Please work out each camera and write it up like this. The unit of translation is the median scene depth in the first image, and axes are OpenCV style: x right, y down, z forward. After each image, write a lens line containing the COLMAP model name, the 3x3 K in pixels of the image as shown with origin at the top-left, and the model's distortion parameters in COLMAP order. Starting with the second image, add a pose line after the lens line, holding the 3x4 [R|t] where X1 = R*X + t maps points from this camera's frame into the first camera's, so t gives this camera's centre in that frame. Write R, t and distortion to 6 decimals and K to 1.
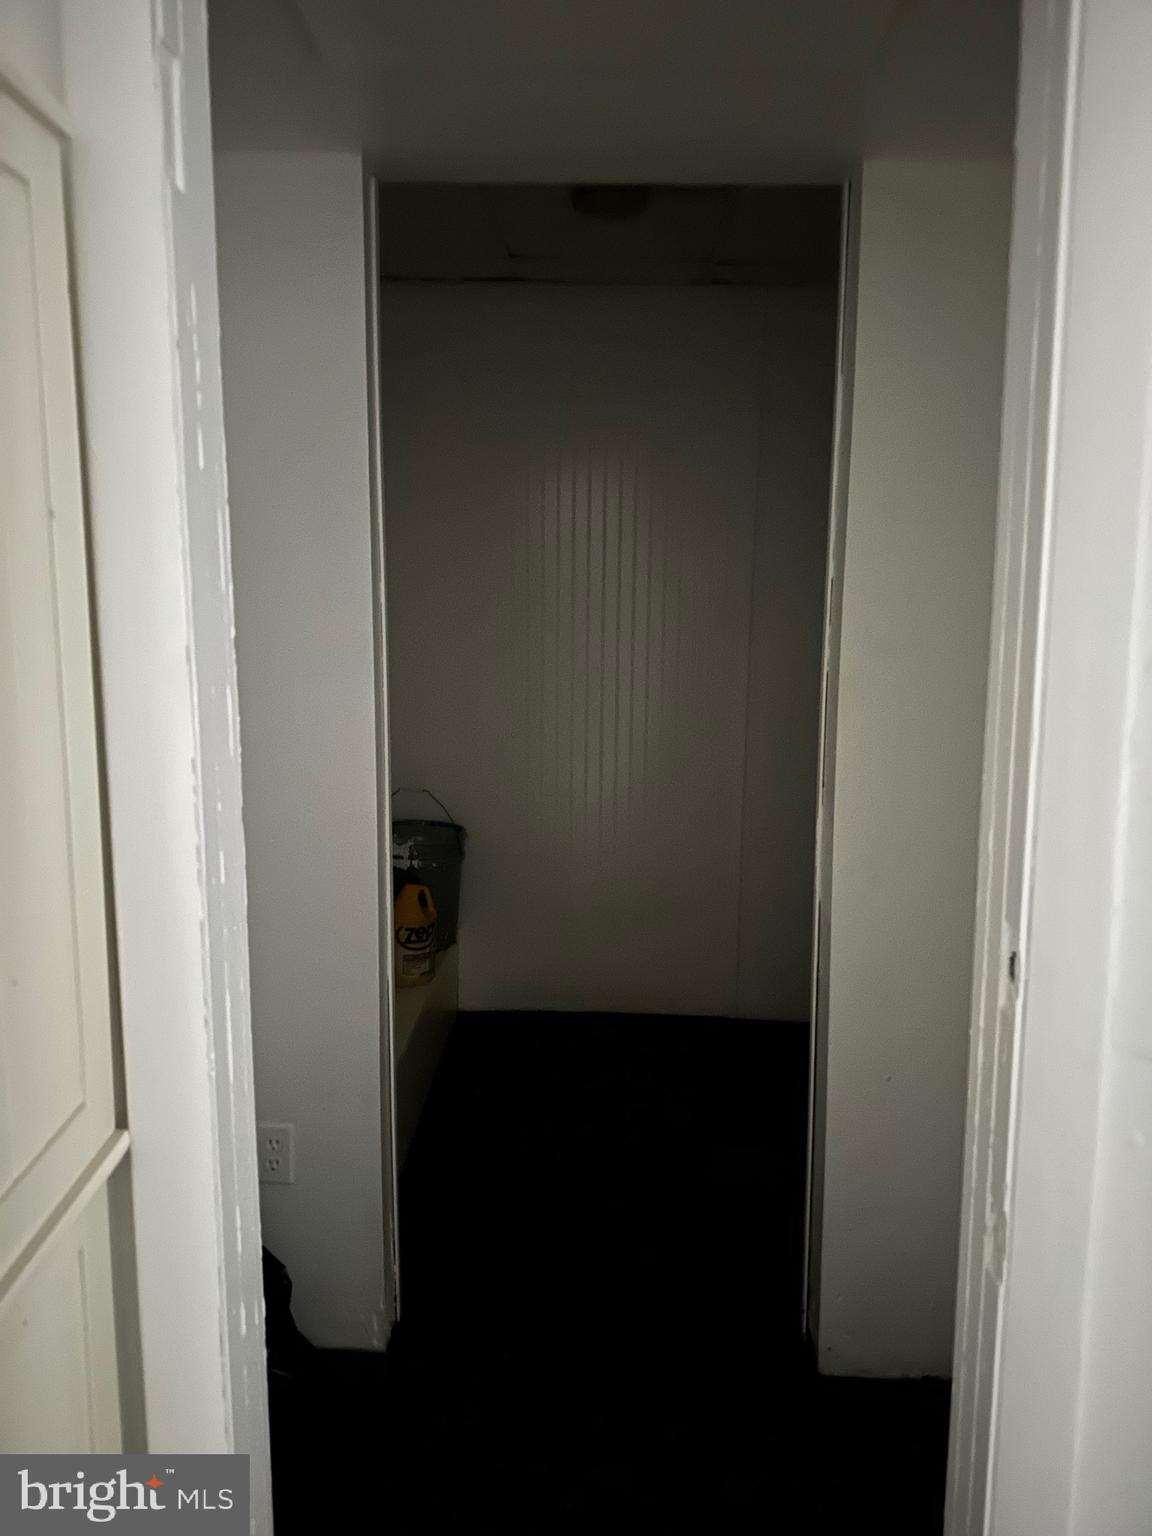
lens RADIAL K [[1080.4, 0, 576.0], [0, 1080.4, 768.0], [0, 0, 1]] dist [0.051736, -0.114090]
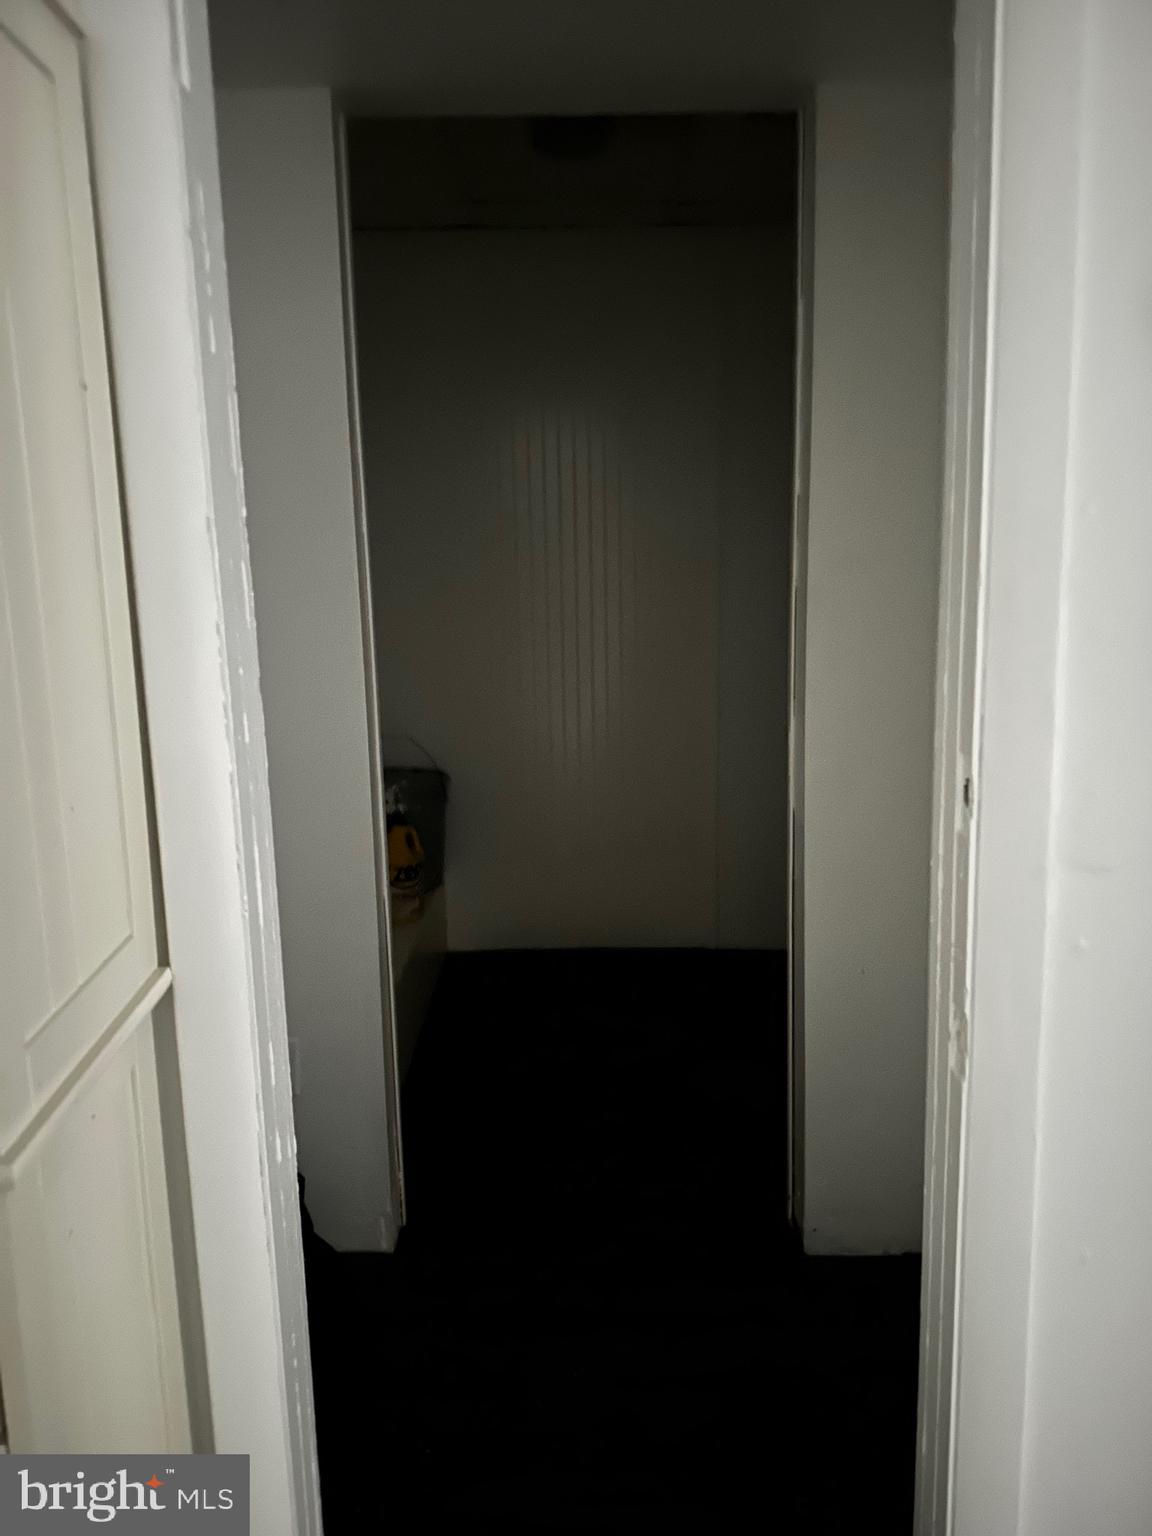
lens RADIAL K [[1074.2, 0, 576.0], [0, 1074.2, 768.0], [0, 0, 1]] dist [0.053339, -0.090491]
pose [[0.999207, -0.032161, 0.023473, -0.021083], [0.031485, 0.999094, 0.028643, 0.106619], [-0.024373, -0.027881, 0.999314, -0.086791]]
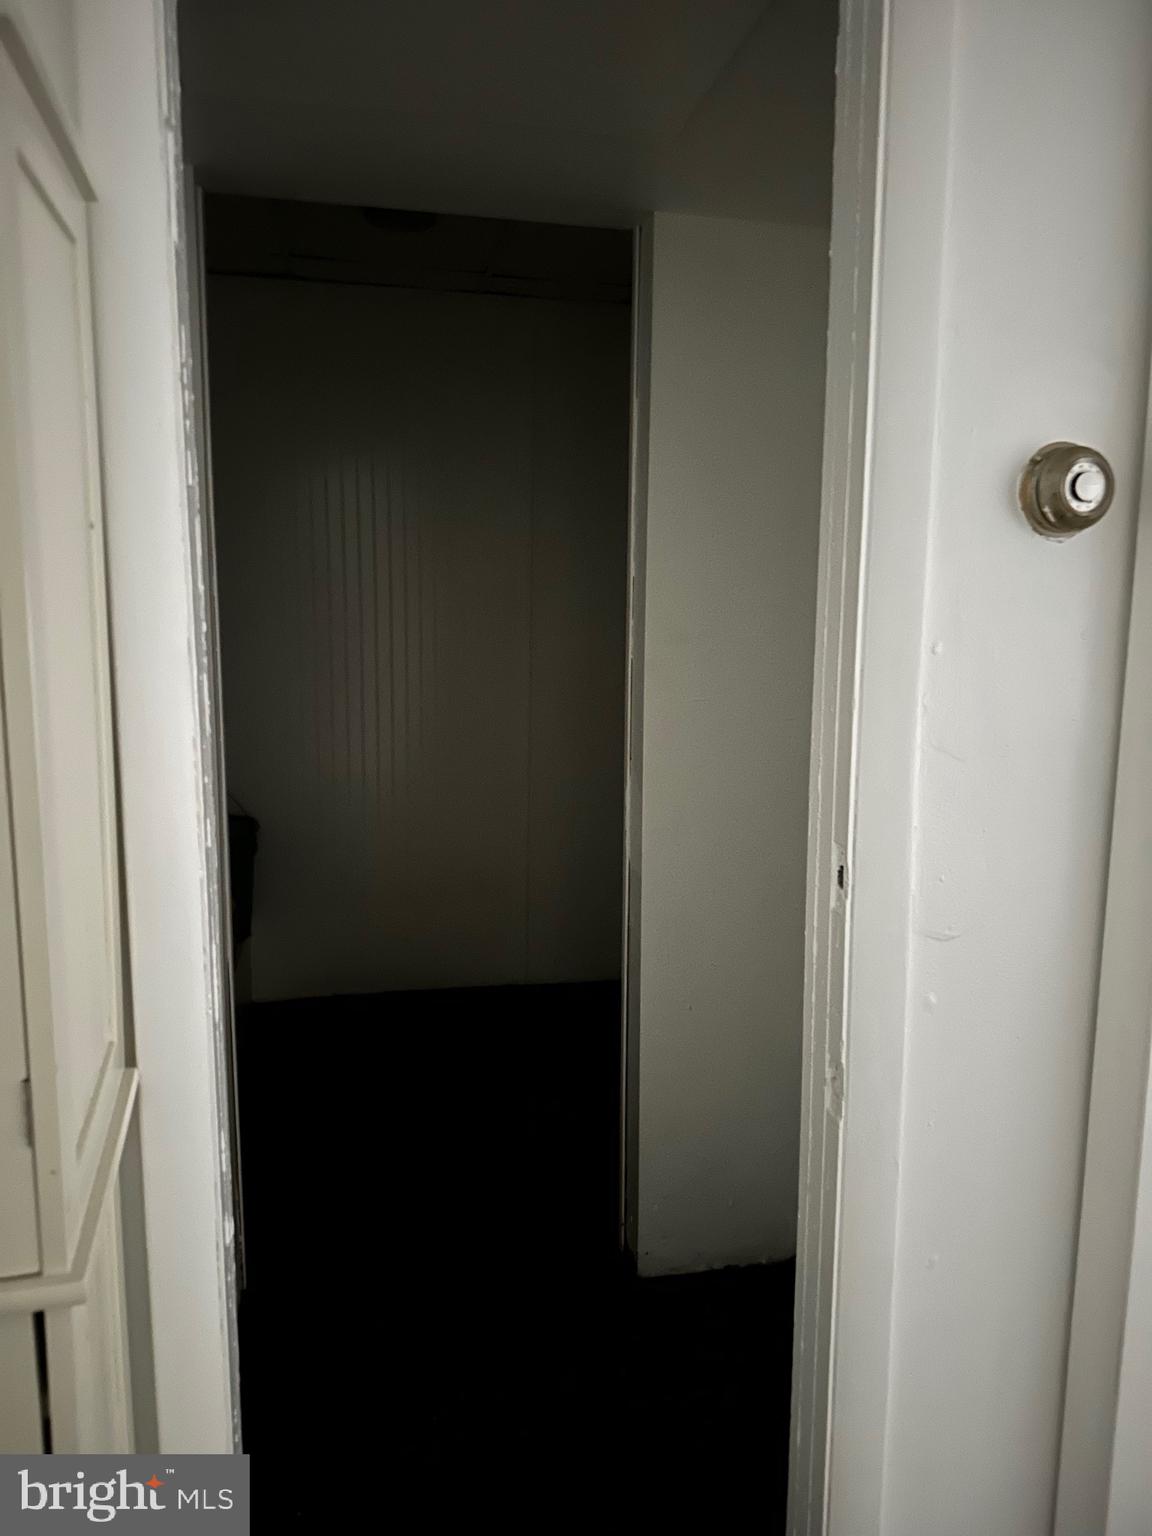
lens RADIAL K [[1070.5, 0, 576.0], [0, 1070.5, 768.0], [0, 0, 1]] dist [0.096375, -0.174053]
pose [[0.971053, -0.034788, 0.236317, -0.207127], [0.032552, 0.999381, 0.013359, 0.020289], [-0.236635, -0.005280, 0.971584, -0.190781]]
